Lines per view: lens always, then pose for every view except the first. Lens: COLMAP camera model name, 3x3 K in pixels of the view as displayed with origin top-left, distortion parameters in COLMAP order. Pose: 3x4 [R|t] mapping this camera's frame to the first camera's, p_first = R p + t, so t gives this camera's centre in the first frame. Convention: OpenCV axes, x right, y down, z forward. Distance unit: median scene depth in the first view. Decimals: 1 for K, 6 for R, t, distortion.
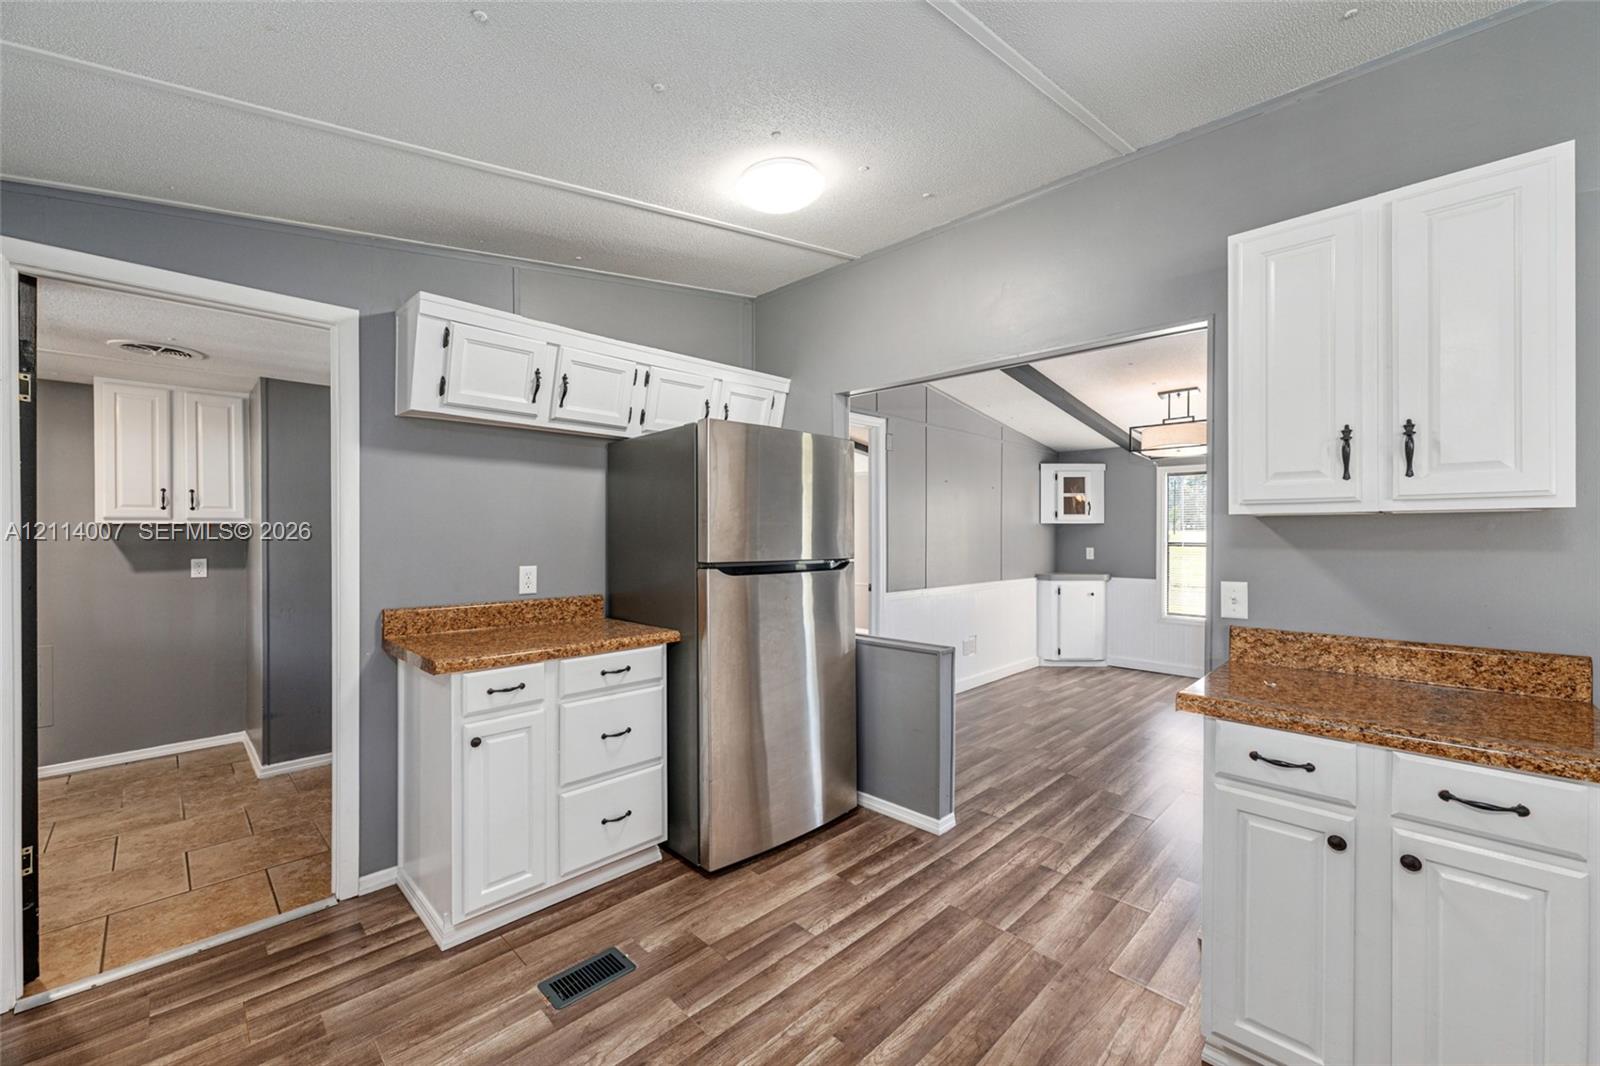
lens RADIAL K [[643.9, 0, 800.0], [0, 643.9, 533.0], [0, 0, 1]] dist [-0.002281, -0.000154]
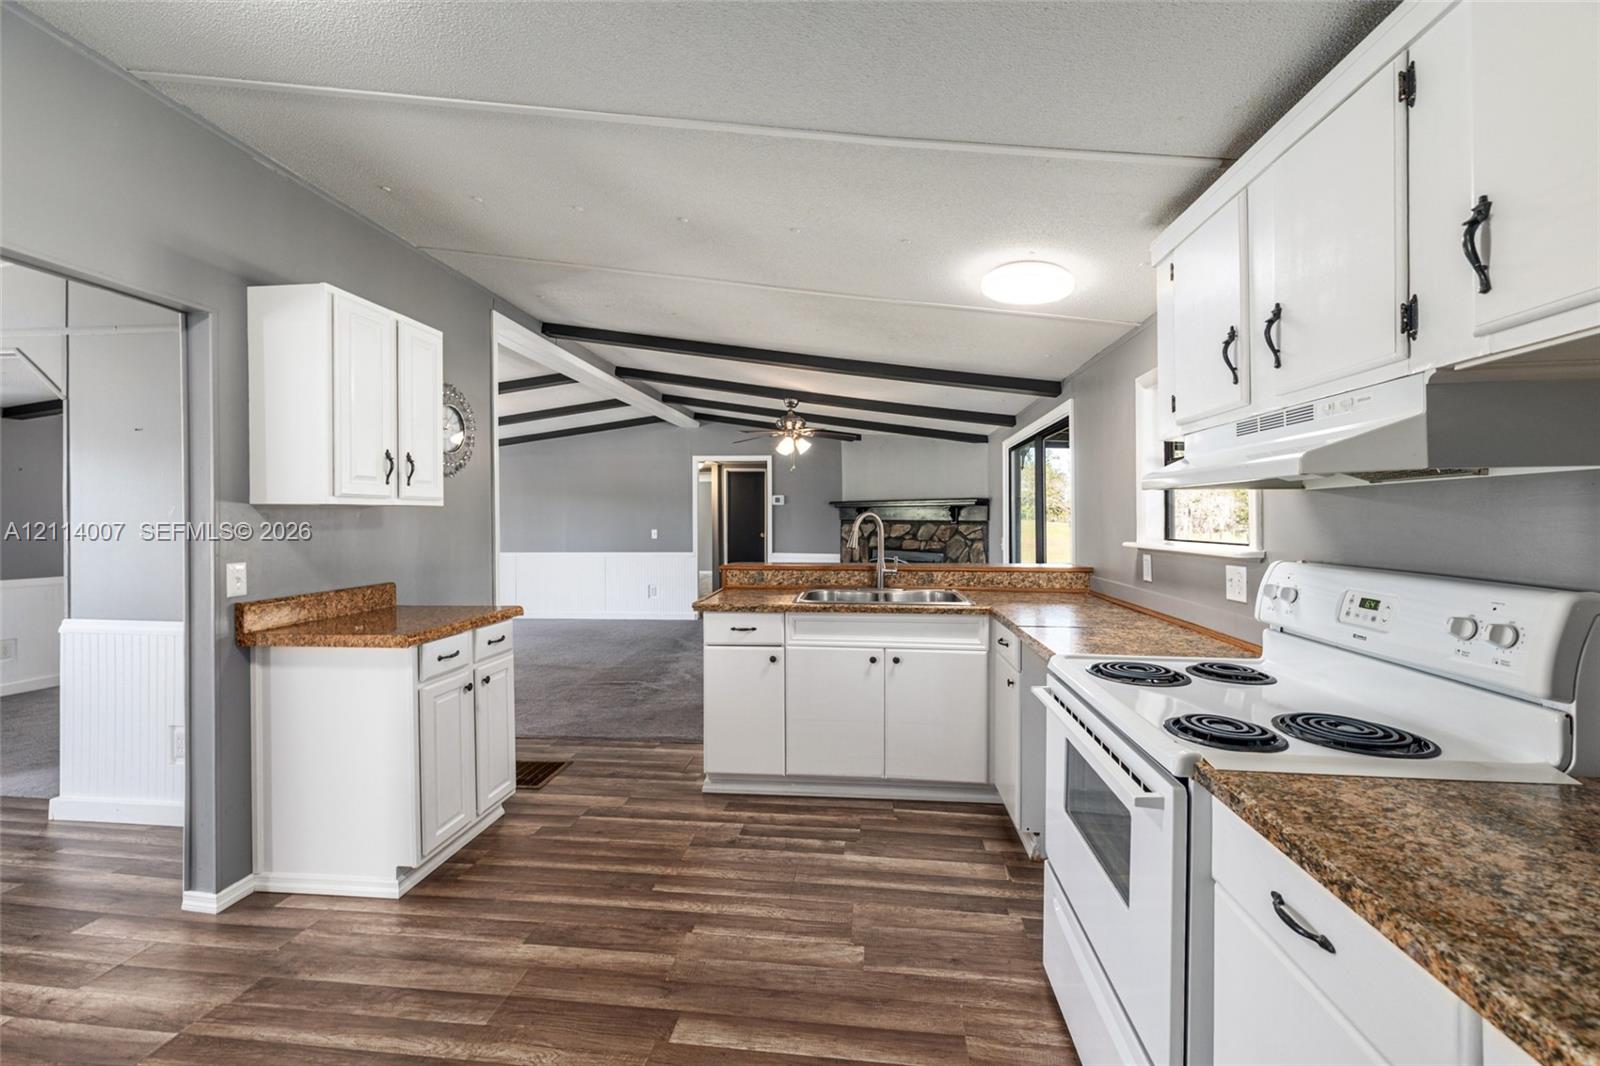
lens RADIAL K [[653.0, 0, 793.4], [0, 653.0, 540.3], [0, 0, 1]] dist [0.000204, 0.000054]
pose [[-0.620414, -0.025417, 0.783862, -0.945855], [0.003673, 0.999370, 0.035313, 0.001310], [-0.784266, 0.024788, -0.619930, 1.134221]]
